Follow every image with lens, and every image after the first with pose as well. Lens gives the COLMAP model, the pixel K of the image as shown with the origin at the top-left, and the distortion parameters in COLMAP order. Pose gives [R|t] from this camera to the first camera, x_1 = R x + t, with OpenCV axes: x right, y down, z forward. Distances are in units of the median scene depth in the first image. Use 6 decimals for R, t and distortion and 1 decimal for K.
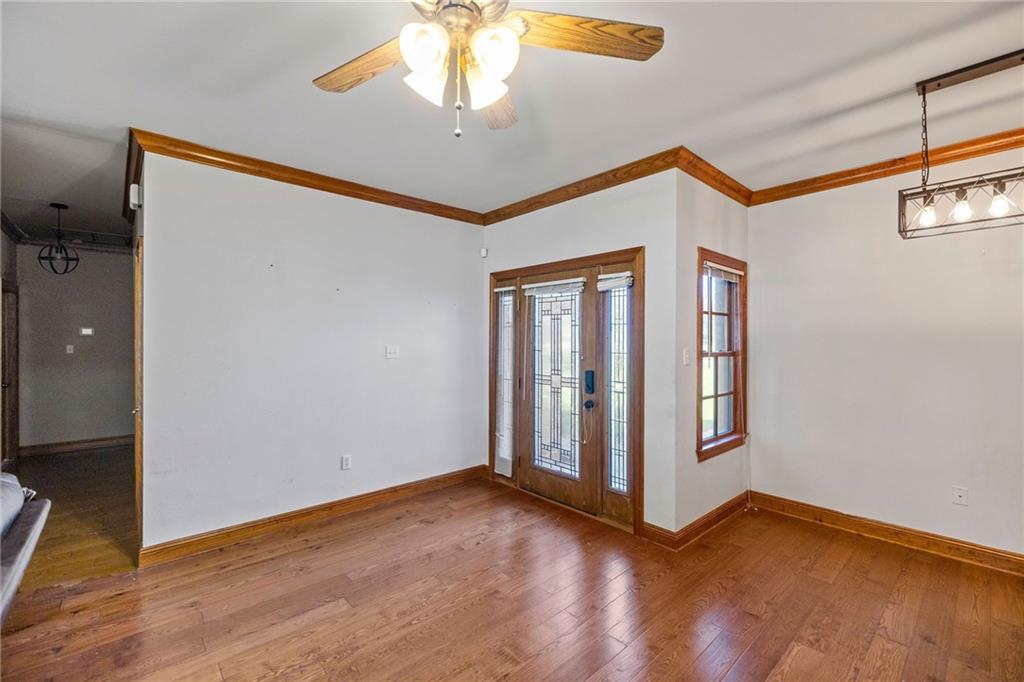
lens RADIAL K [[443.1, 0, 510.7], [0, 443.1, 341.8], [0, 0, 1]] dist [0.001149, 0.000066]
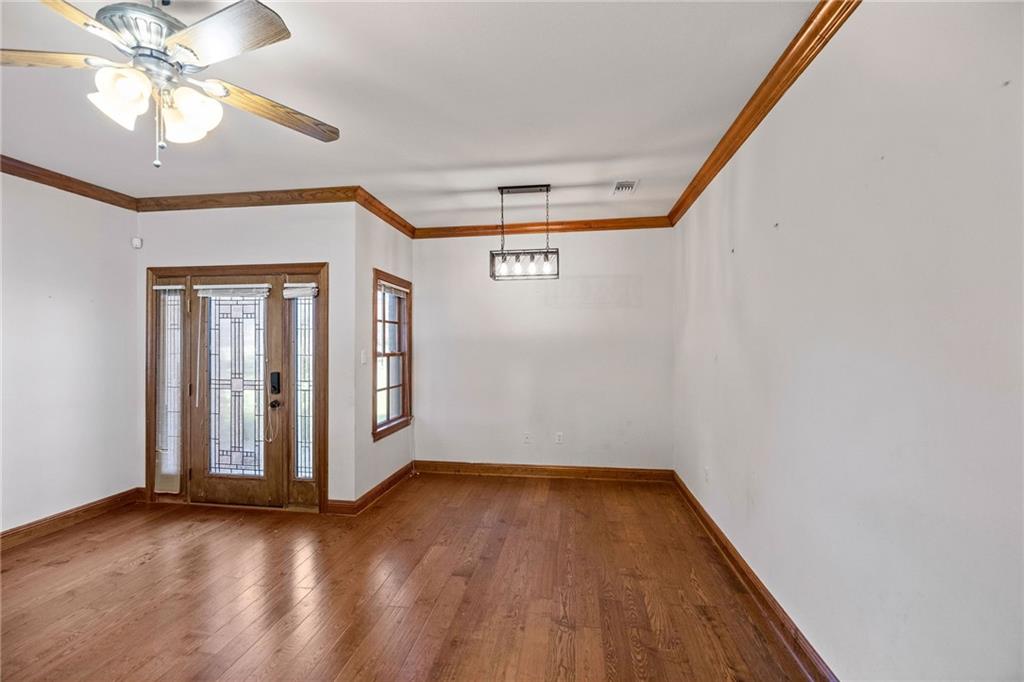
lens RADIAL K [[443.1, 0, 510.7], [0, 443.1, 341.8], [0, 0, 1]] dist [0.001149, 0.000066]
pose [[0.779103, 0.000186, 0.626895, -0.049470], [0.004551, 0.999972, -0.005953, 0.000966], [-0.626879, 0.007491, 0.779081, -0.186393]]
